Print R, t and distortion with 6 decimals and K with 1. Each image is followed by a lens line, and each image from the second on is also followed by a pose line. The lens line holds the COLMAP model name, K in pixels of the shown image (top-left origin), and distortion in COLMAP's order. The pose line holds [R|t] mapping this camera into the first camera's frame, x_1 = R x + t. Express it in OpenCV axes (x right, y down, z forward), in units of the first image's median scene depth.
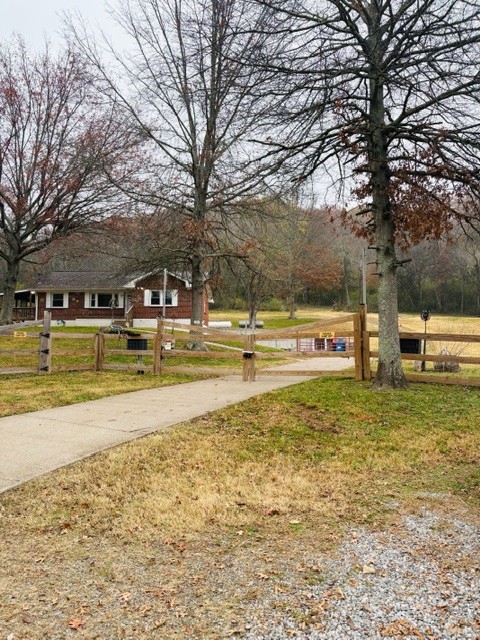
lens RADIAL K [[526.2, 0, 234.2], [0, 526.2, 321.7], [0, 0, 1]] dist [0.111806, -0.020161]
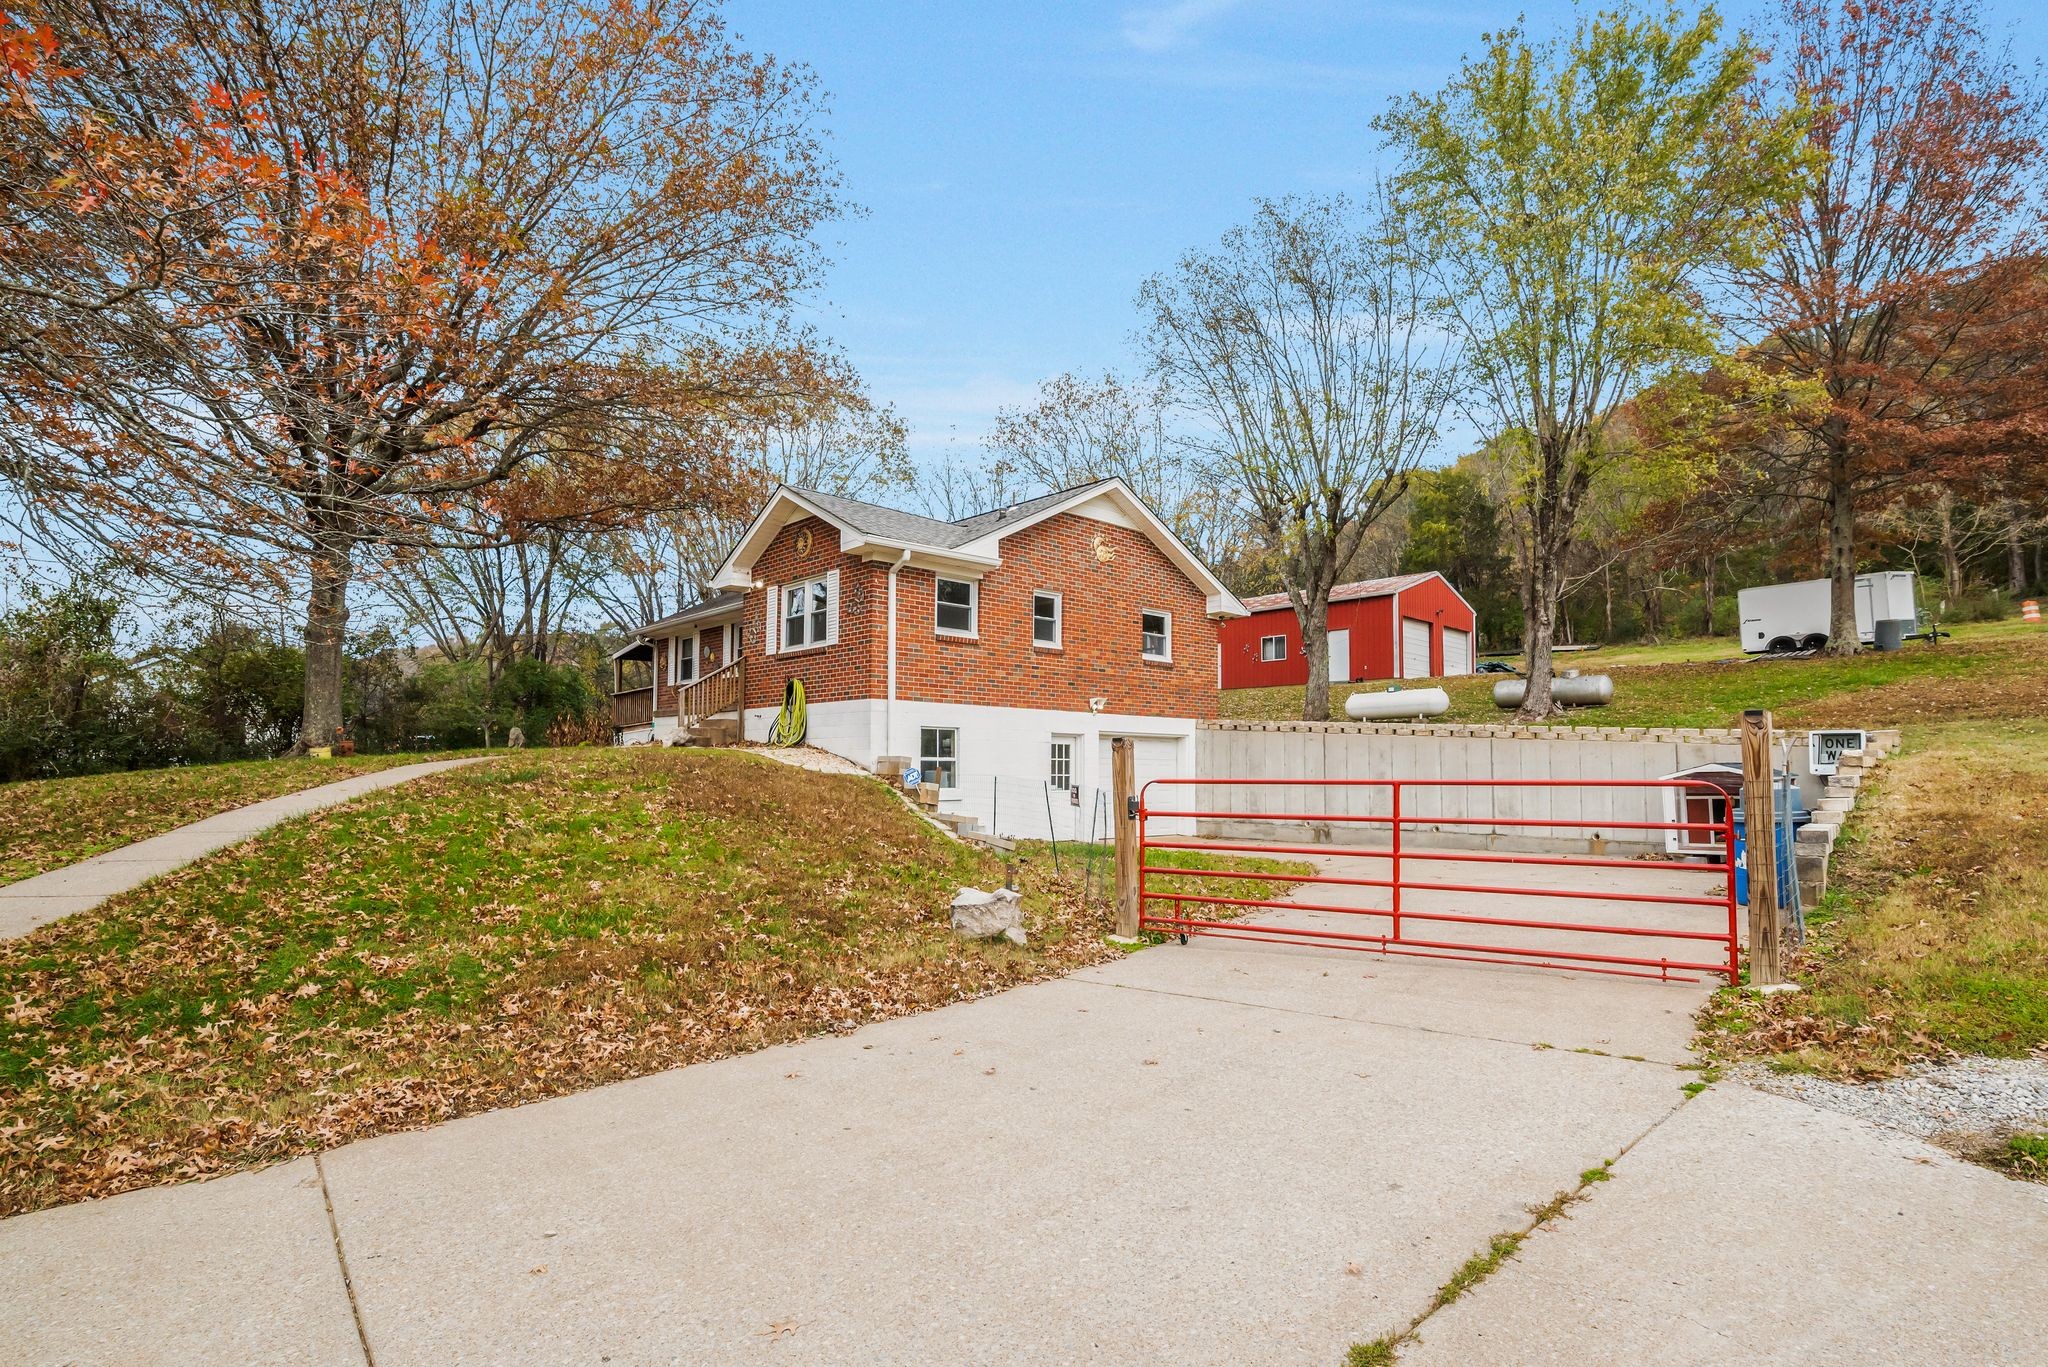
lens RADIAL K [[1028.8, 0, 1033.8], [0, 1028.8, 701.4], [0, 0, 1]] dist [0.002105, 0.000173]
pose [[0.724314, -0.049704, -0.687677, 0.239714], [0.050289, 0.998550, -0.019206, 0.007264], [0.687634, -0.020671, 0.725763, 0.698080]]
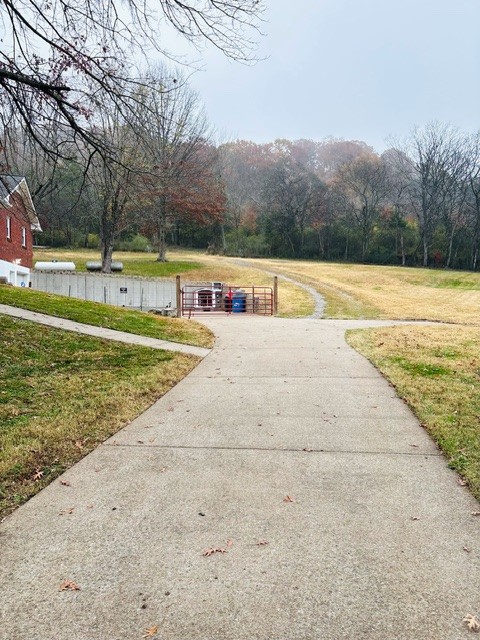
lens RADIAL K [[507.5, 0, 240.9], [0, 507.5, 323.7], [0, 0, 1]] dist [0.030822, 0.004440]
pose [[0.962406, -0.007495, 0.271513, 0.029323], [-0.022767, 0.993876, 0.108134, 0.002990], [-0.270660, -0.110250, 0.956341, 0.375365]]
